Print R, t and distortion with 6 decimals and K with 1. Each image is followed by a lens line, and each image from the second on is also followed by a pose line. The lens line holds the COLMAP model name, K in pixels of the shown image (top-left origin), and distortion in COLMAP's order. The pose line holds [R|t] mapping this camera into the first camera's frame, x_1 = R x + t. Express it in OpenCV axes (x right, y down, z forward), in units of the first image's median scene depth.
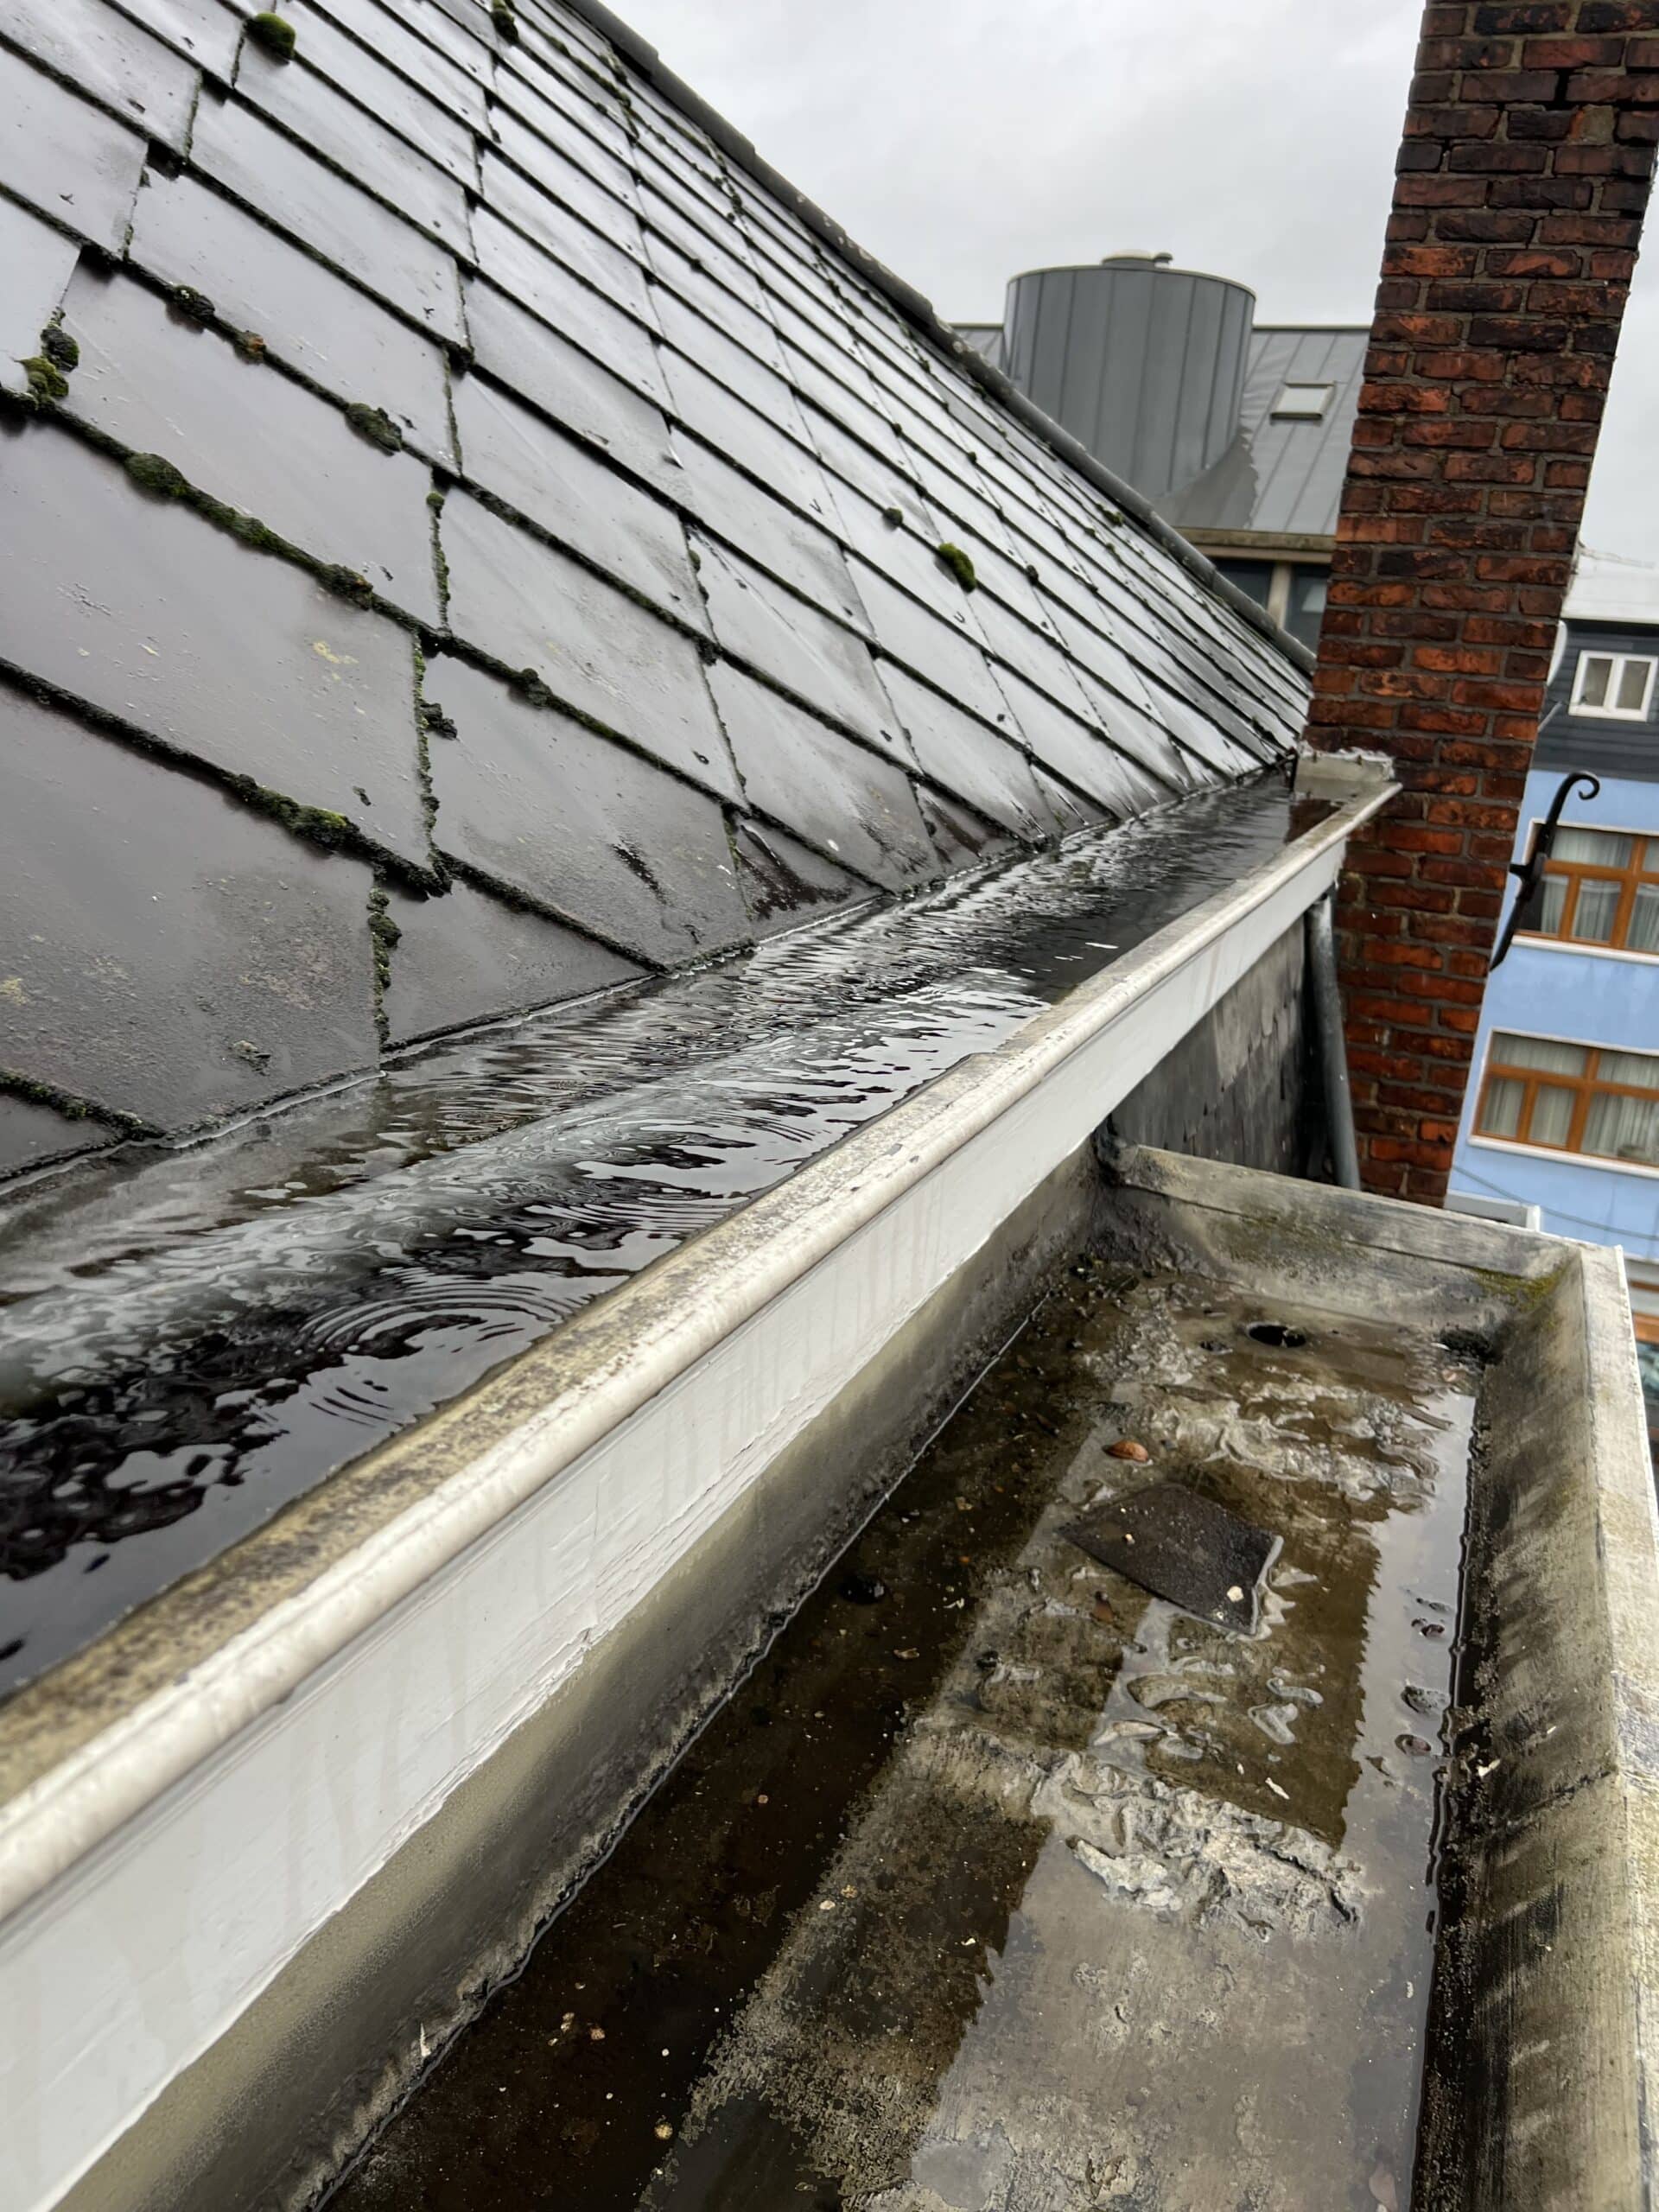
lens RADIAL K [[1665.9, 0, 823.2], [0, 1665.9, 1119.6], [0, 0, 1]] dist [0.005311, -0.022058]
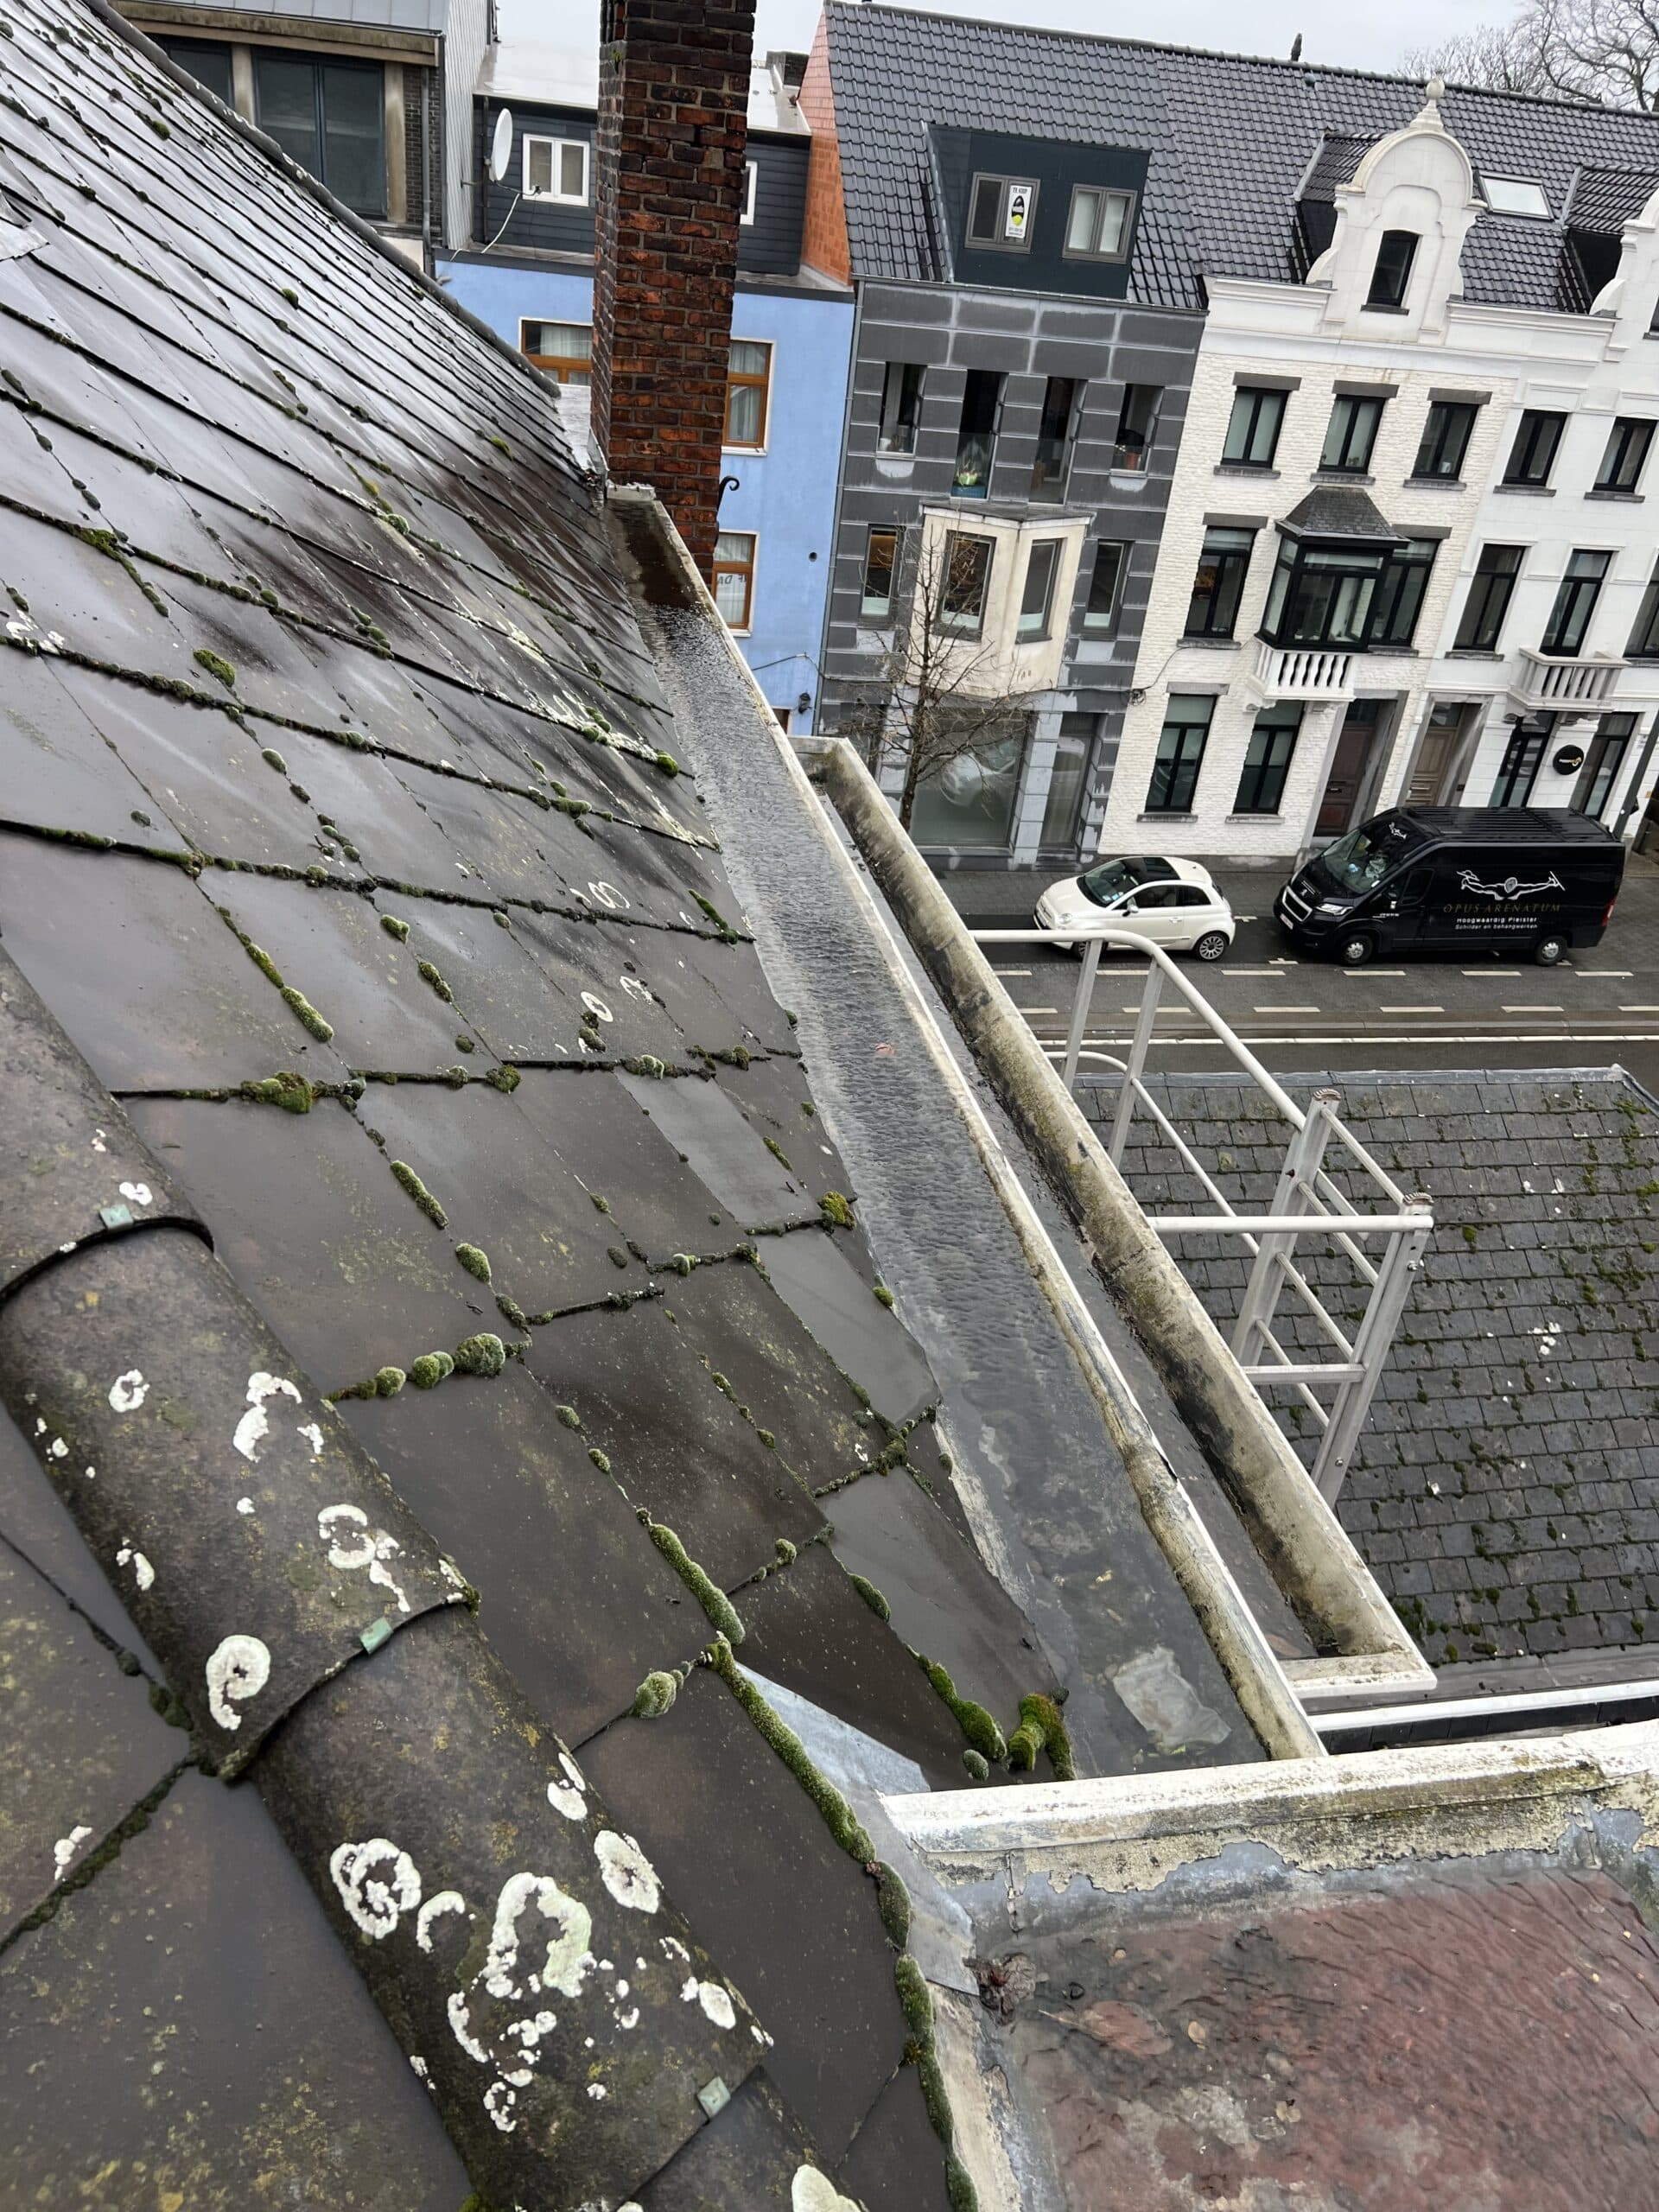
lens RADIAL K [[1665.9, 0, 830.1], [0, 1665.9, 1108.5], [0, 0, 1]] dist [0.005311, -0.022058]
pose [[0.823831, -0.279941, 0.492885, -0.665763], [0.120229, 0.936051, 0.330687, -0.160953], [-0.553938, -0.213171, 0.804805, -0.851794]]
